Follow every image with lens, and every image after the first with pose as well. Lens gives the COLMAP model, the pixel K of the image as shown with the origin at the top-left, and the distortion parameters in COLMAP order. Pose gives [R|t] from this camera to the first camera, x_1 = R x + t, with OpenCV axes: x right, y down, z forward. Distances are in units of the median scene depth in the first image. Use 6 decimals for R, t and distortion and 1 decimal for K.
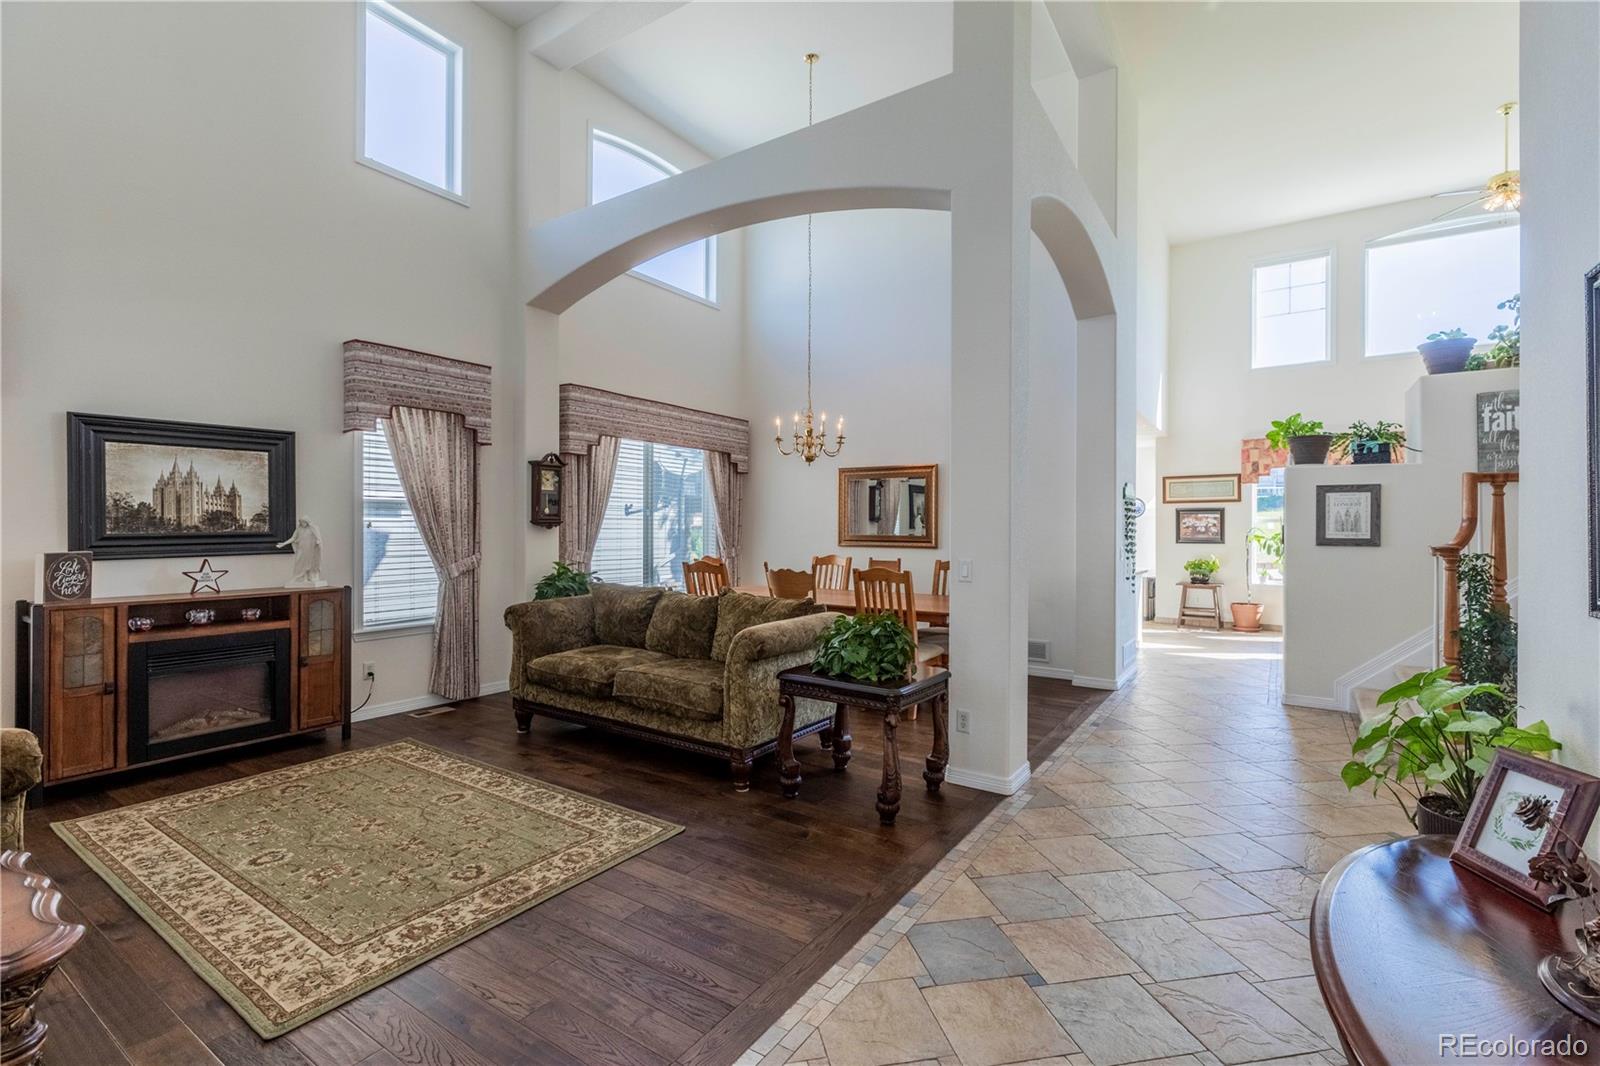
lens RADIAL K [[716.6, 0, 803.4], [0, 716.6, 527.2], [0, 0, 1]] dist [0.002124, 0.000653]
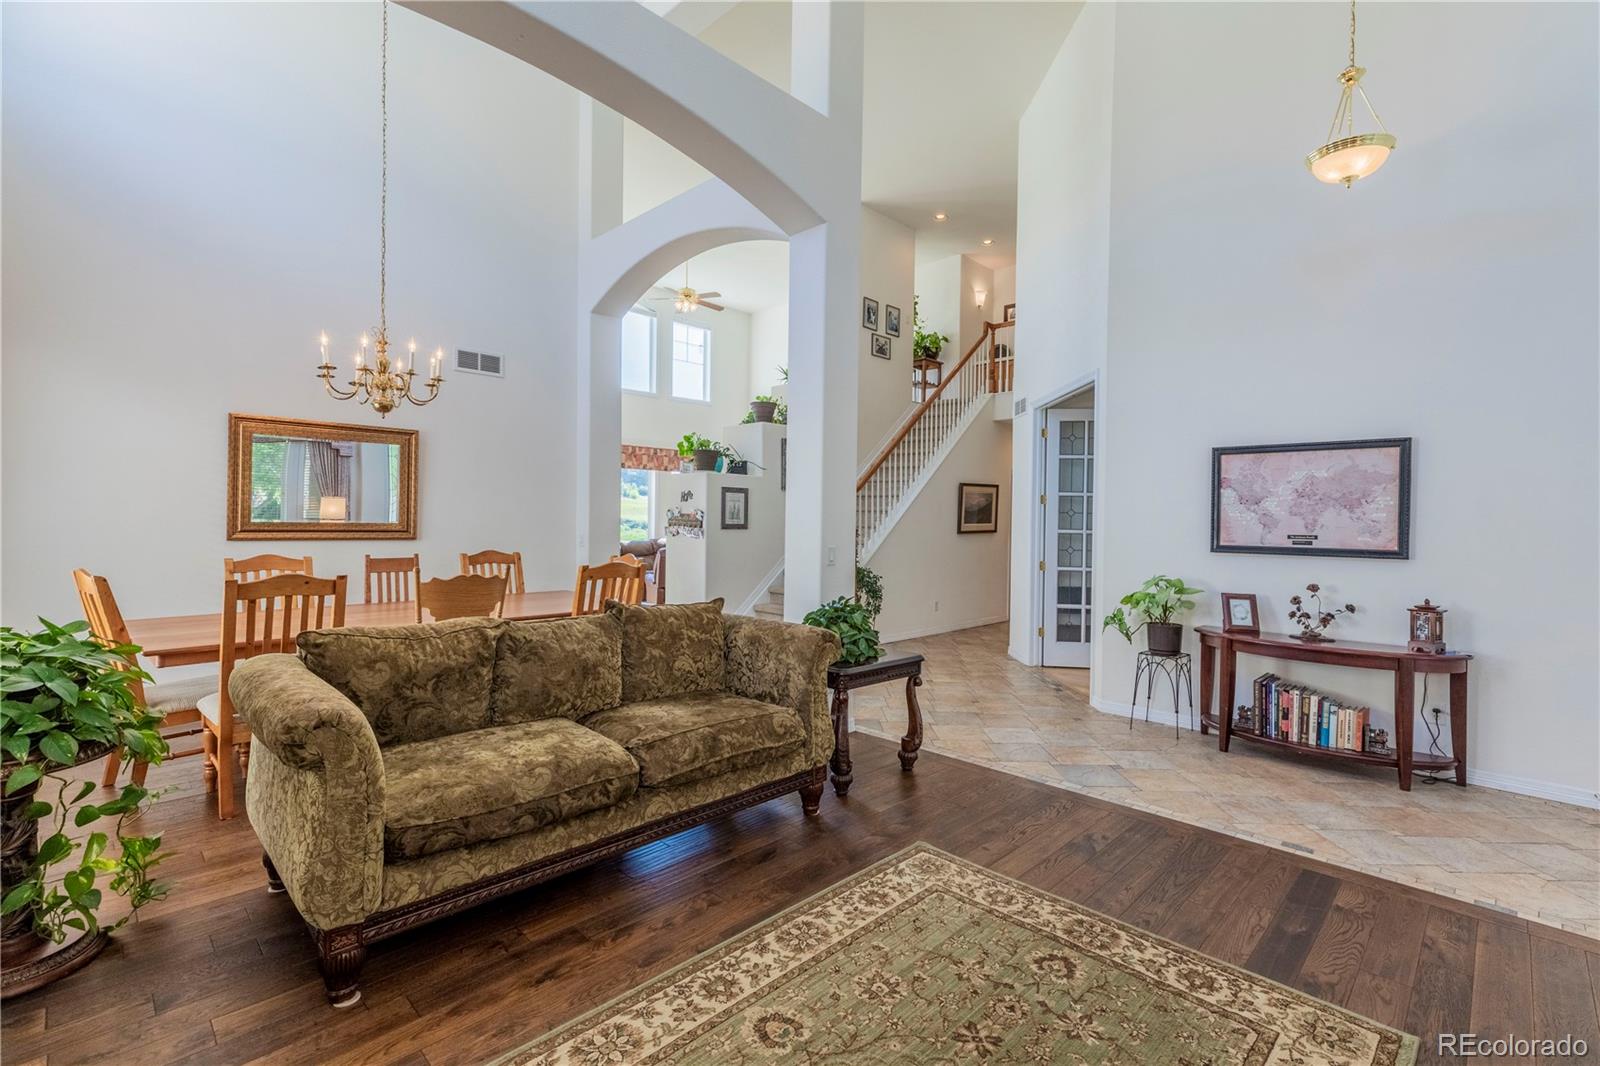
lens RADIAL K [[716.6, 0, 803.4], [0, 716.6, 527.2], [0, 0, 1]] dist [0.002124, 0.000653]
pose [[0.191903, -0.011769, 0.981343, -1.087818], [-0.015797, 0.999762, 0.015079, -0.003525], [-0.981287, -0.018396, 0.191672, 0.958158]]
